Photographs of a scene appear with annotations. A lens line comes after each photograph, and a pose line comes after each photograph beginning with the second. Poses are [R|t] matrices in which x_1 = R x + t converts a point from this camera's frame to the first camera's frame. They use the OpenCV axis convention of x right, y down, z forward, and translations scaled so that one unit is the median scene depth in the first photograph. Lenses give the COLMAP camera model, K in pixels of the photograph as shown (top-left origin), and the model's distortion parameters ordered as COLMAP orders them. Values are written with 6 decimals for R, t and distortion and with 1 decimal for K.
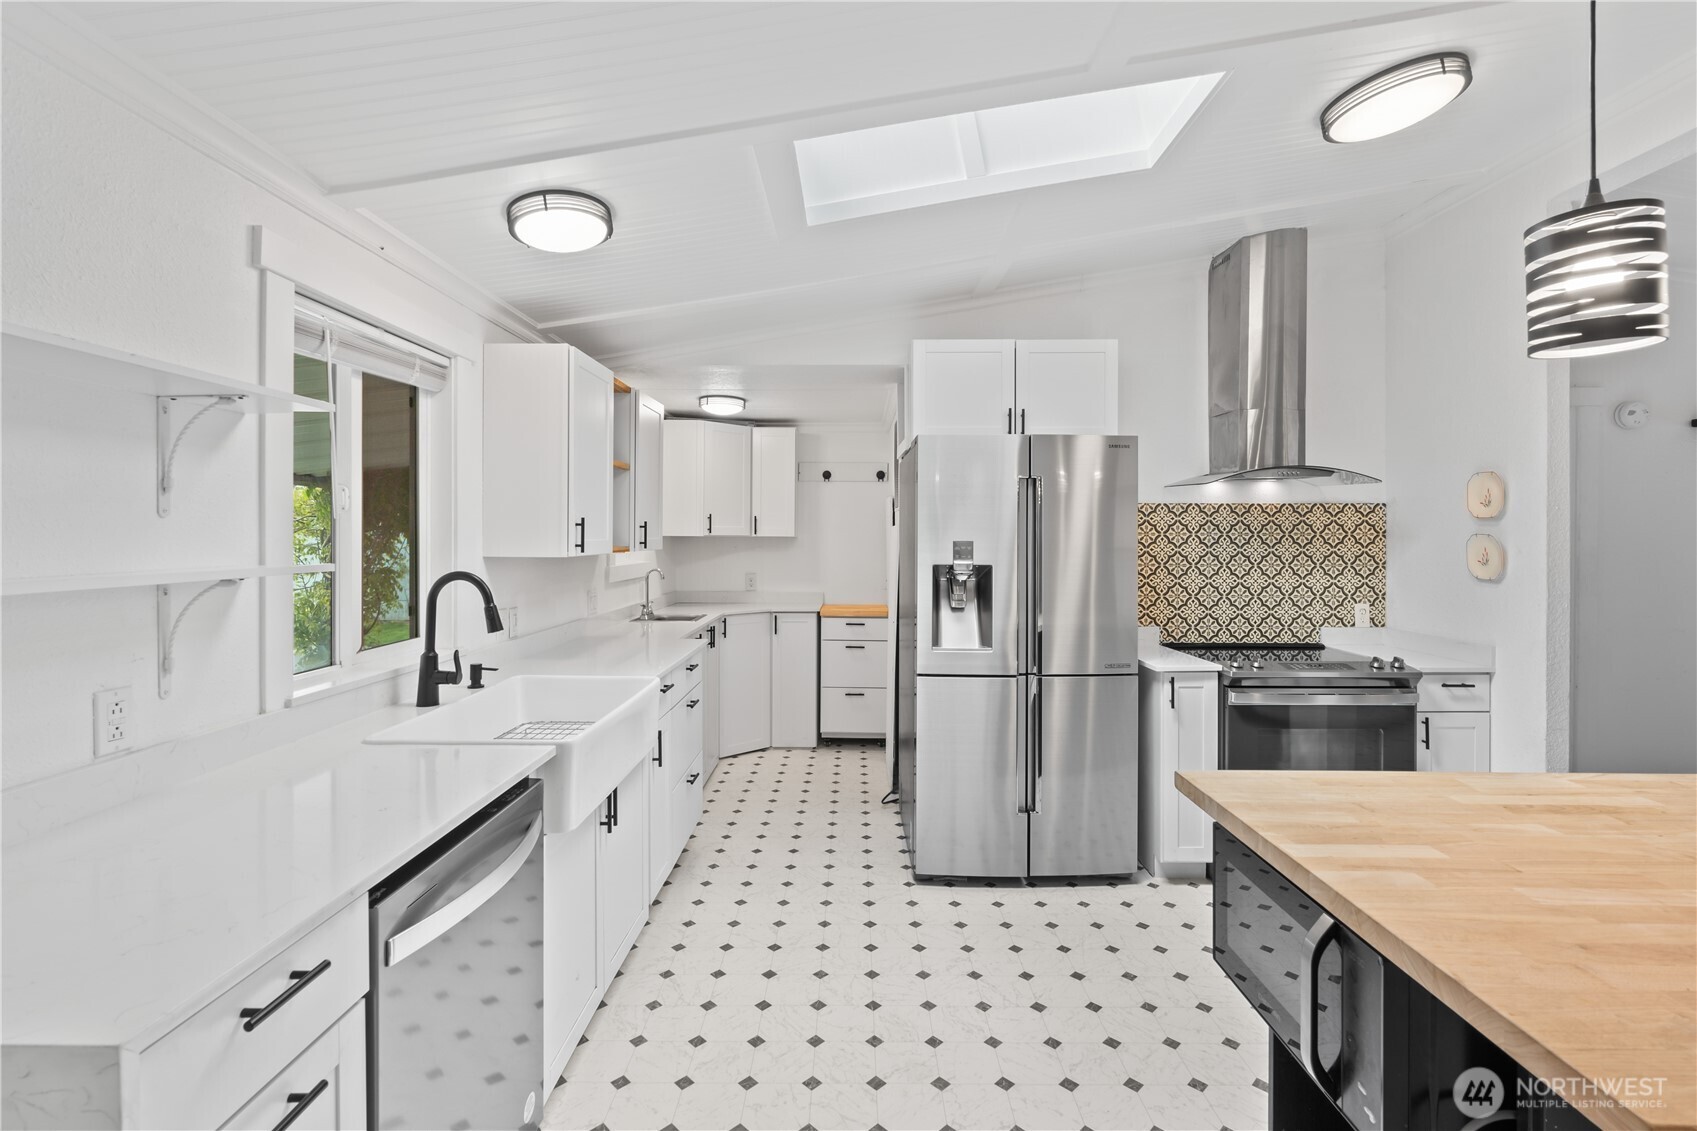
lens RADIAL K [[778.0, 0, 850.4], [0, 778.0, 540.2], [0, 0, 1]] dist [-0.003032, 0.000790]
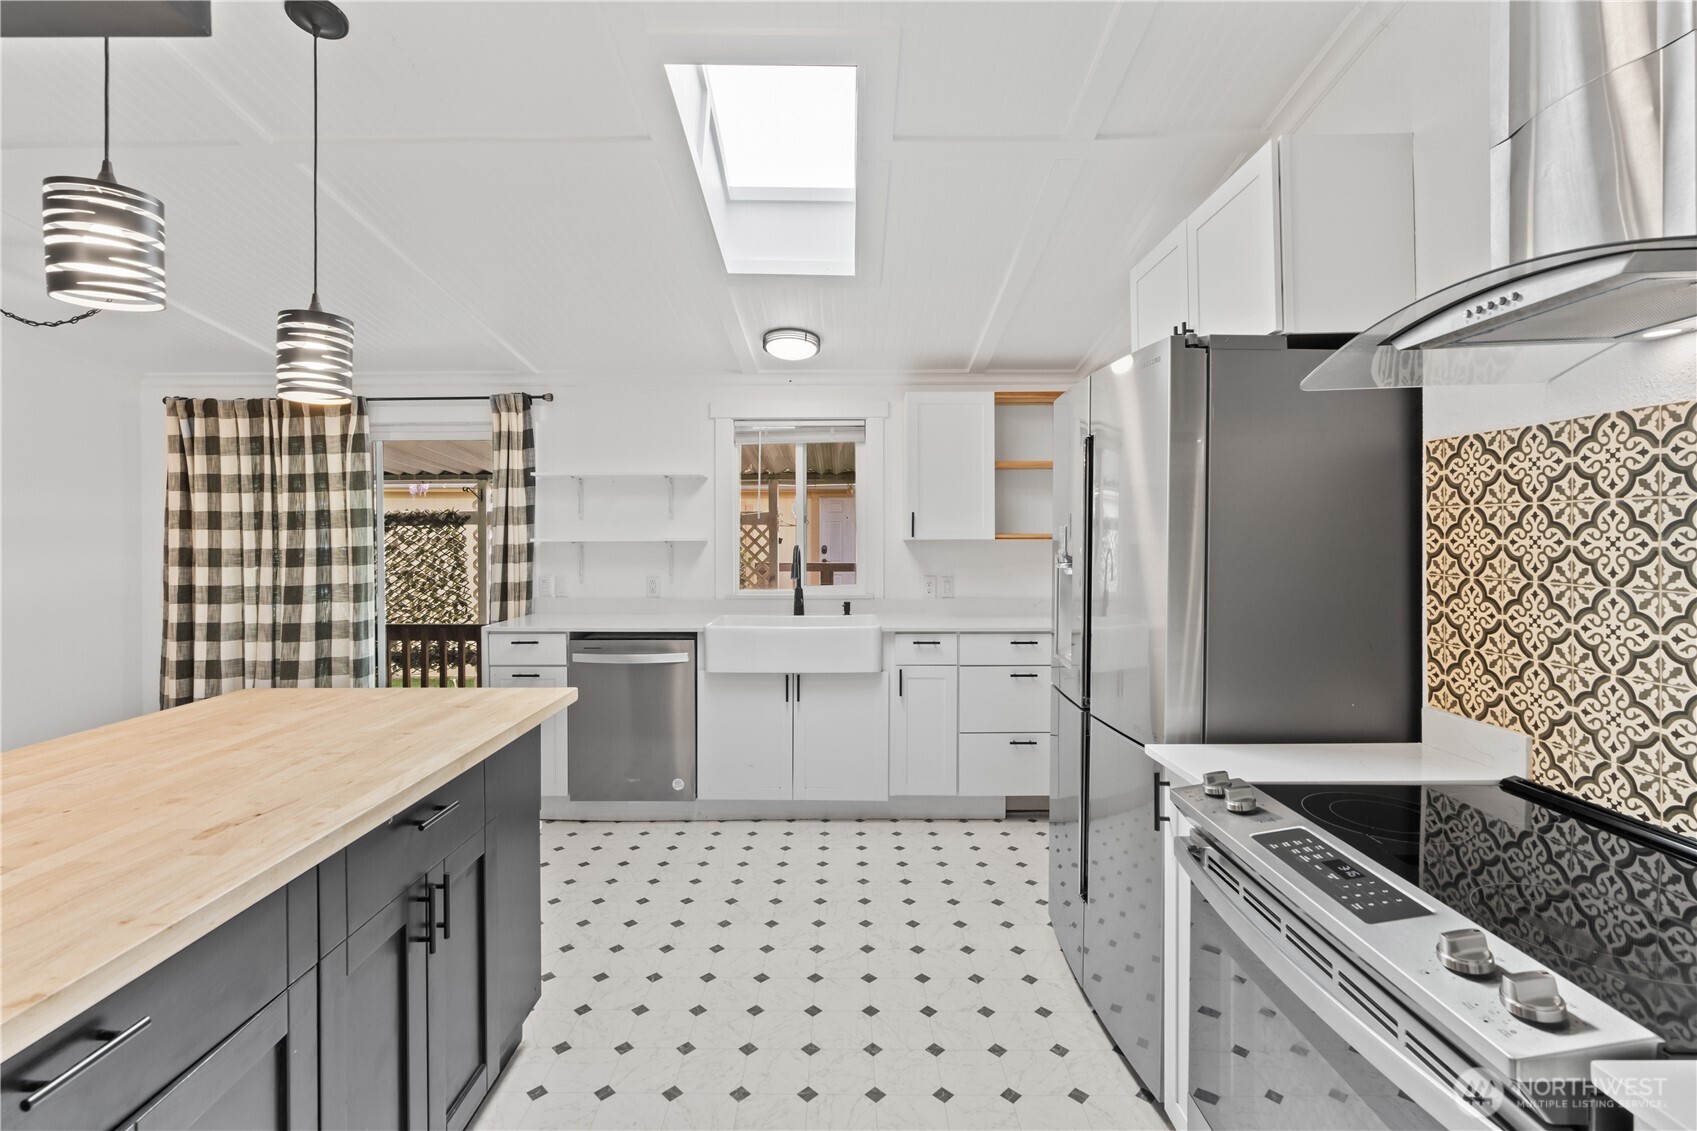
lens RADIAL K [[778.0, 0, 837.1], [0, 778.0, 540.0], [0, 0, 1]] dist [-0.003032, 0.000790]
pose [[-0.002576, 0.005589, -0.999981, 0.945655], [-0.004109, 0.999976, 0.005599, 0.012150], [0.999988, 0.004123, -0.002553, 0.768057]]
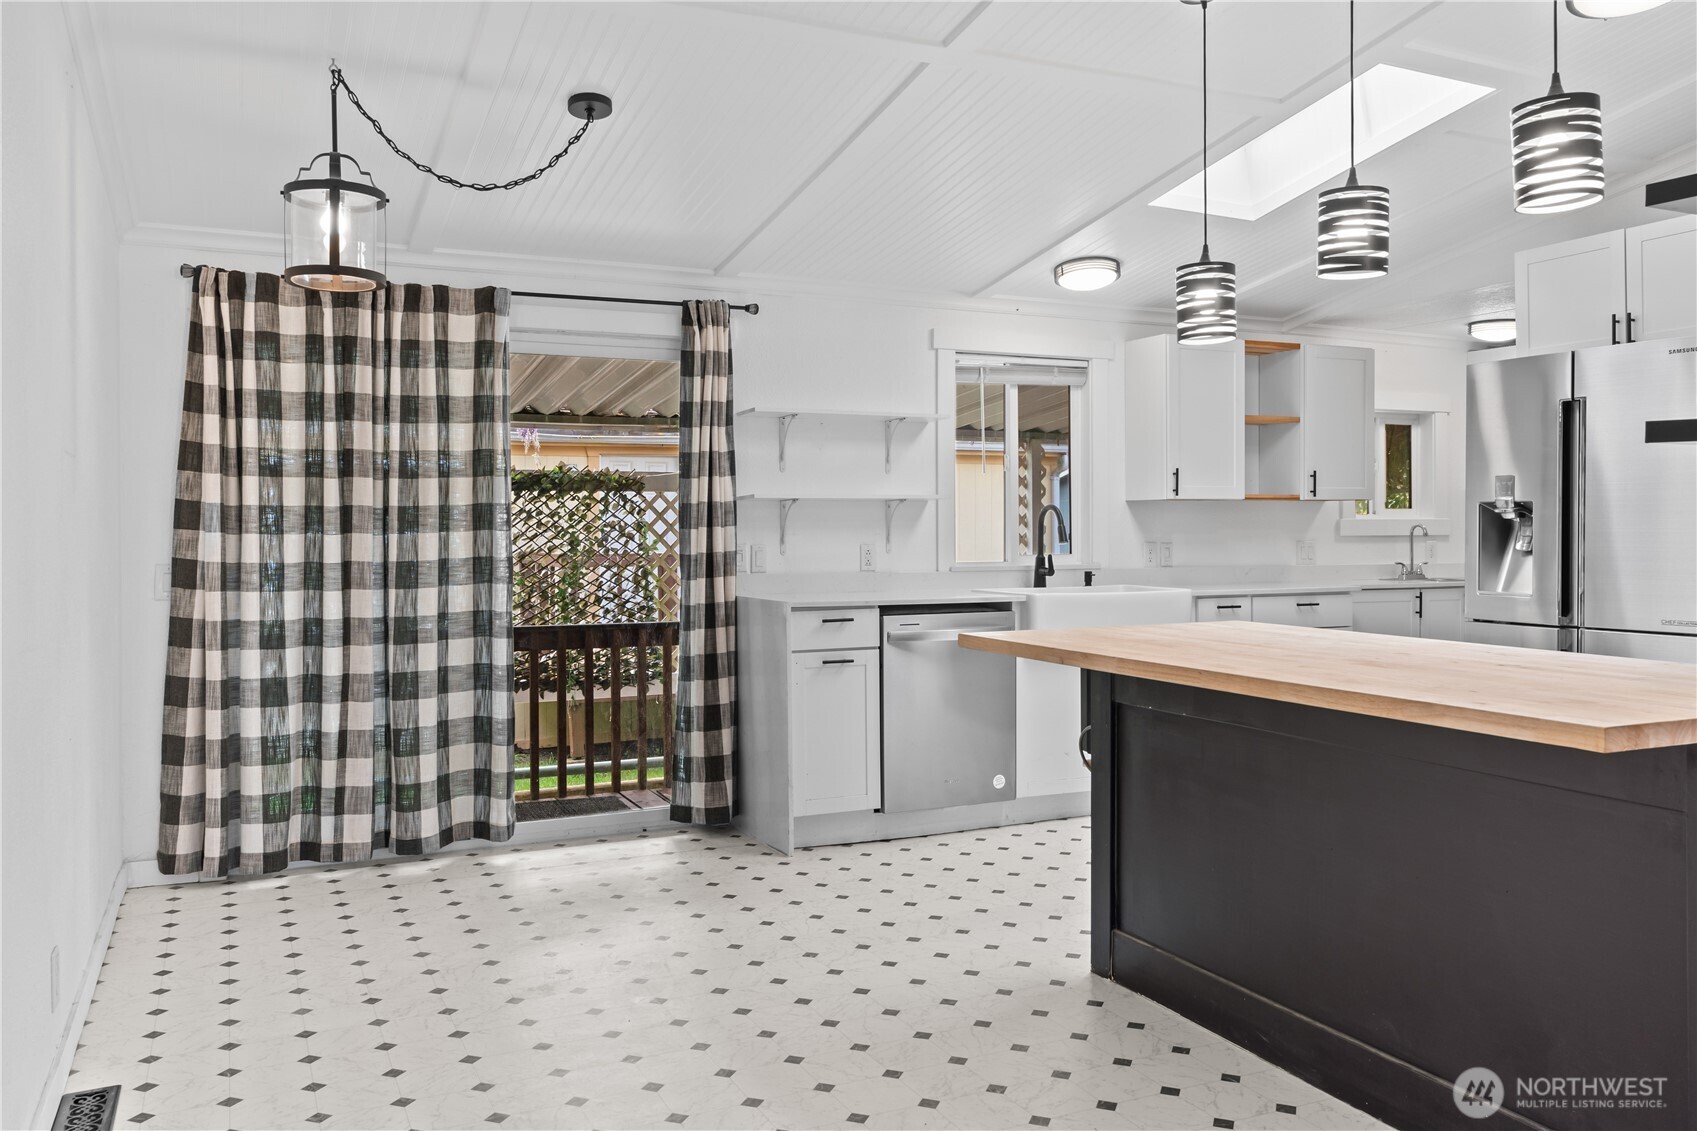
lens RADIAL K [[1336.3, 0, 843.8], [0, 1336.3, 530.6], [0, 0, 1]] dist [0.004932, 0.003073]
pose [[0.435907, -0.003252, -0.899986, 1.228892], [-0.000656, 0.999992, -0.003931, 0.072783], [0.899991, 0.002303, 0.435901, -0.393098]]
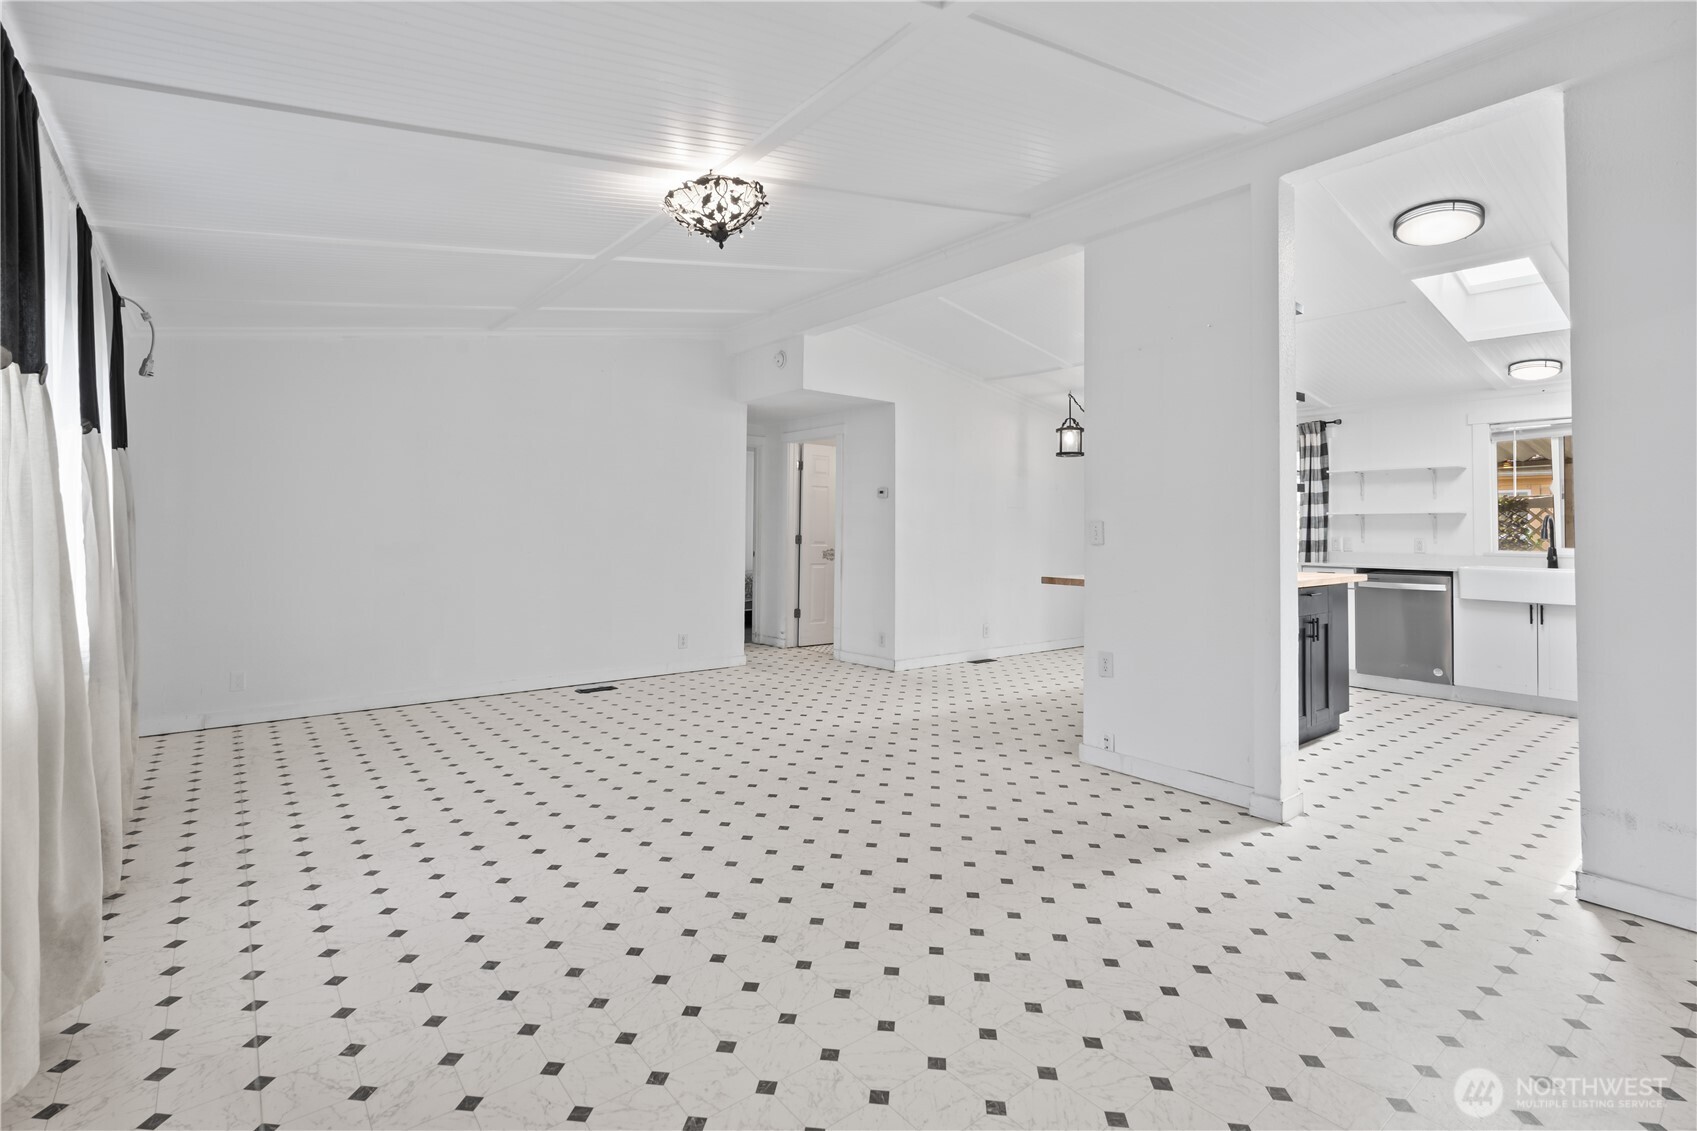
lens RADIAL K [[778.0, 0, 841.9], [0, 778.0, 516.8], [0, 0, 1]] dist [-0.003032, 0.000790]
pose [[-0.782808, -0.010973, -0.622167, 1.970695], [-0.005577, 0.999928, -0.010618, 0.060809], [0.622239, -0.004842, -0.782813, 1.077280]]
